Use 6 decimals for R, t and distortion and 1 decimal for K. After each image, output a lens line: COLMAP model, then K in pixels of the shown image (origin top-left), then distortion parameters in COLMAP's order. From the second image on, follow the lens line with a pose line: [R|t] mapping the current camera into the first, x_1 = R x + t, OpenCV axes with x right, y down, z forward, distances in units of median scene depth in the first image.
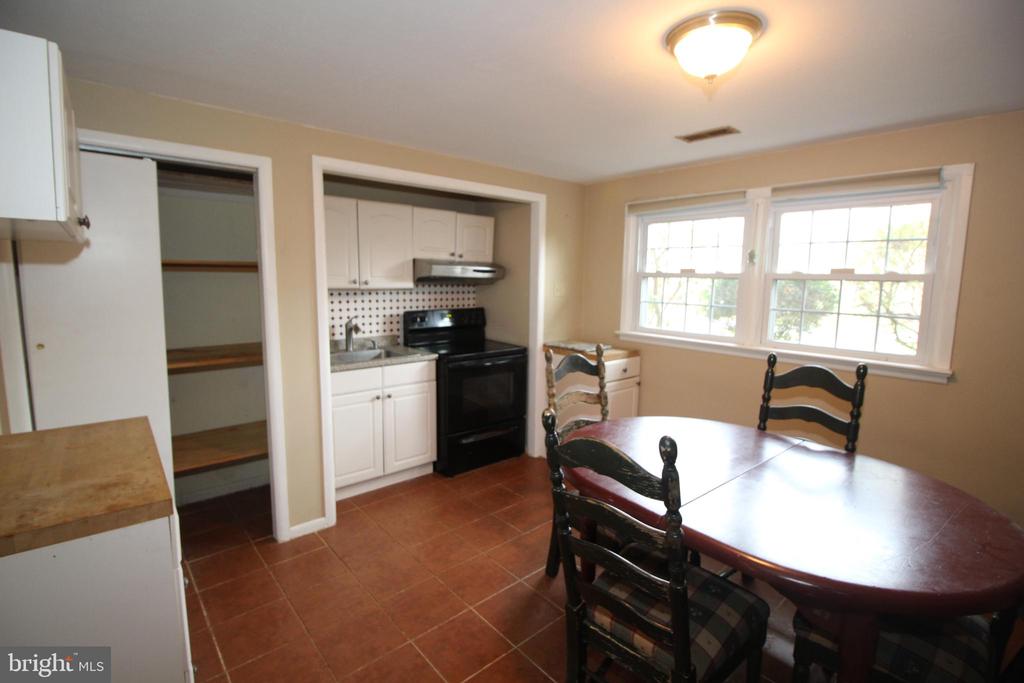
lens RADIAL K [[469.0, 0, 514.3], [0, 469.0, 340.1], [0, 0, 1]] dist [-0.018516, -0.001956]
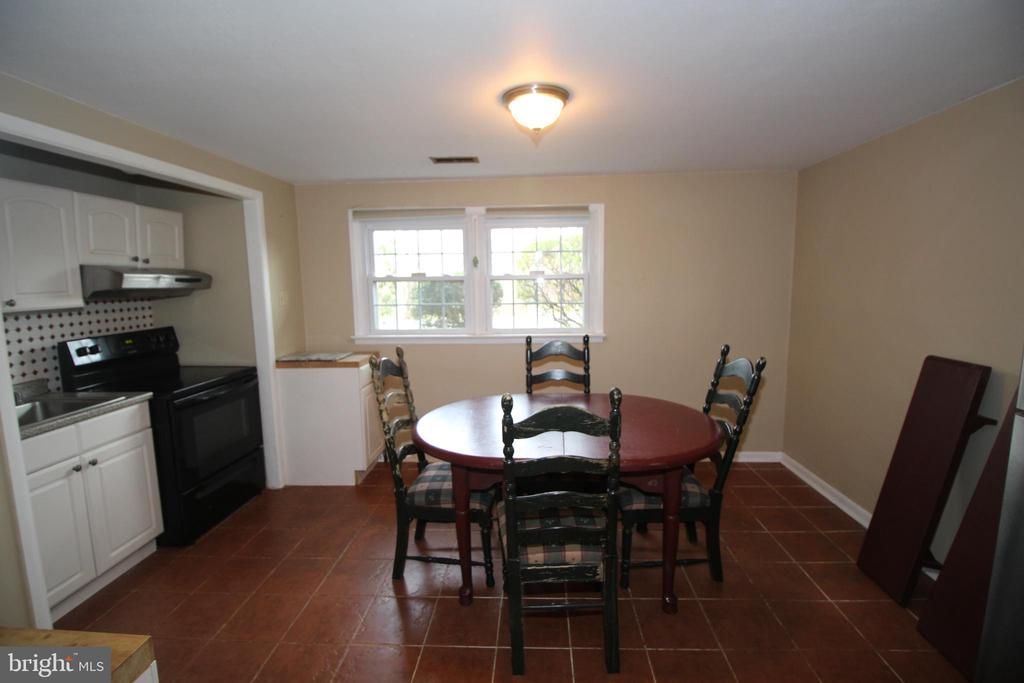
lens RADIAL K [[469.0, 0, 521.9], [0, 469.0, 338.0], [0, 0, 1]] dist [-0.018516, -0.001956]
pose [[0.689422, -0.113580, 0.715400, -0.264352], [0.121061, 0.991806, 0.040798, -0.013282], [-0.714172, 0.058480, 0.697523, 0.051136]]
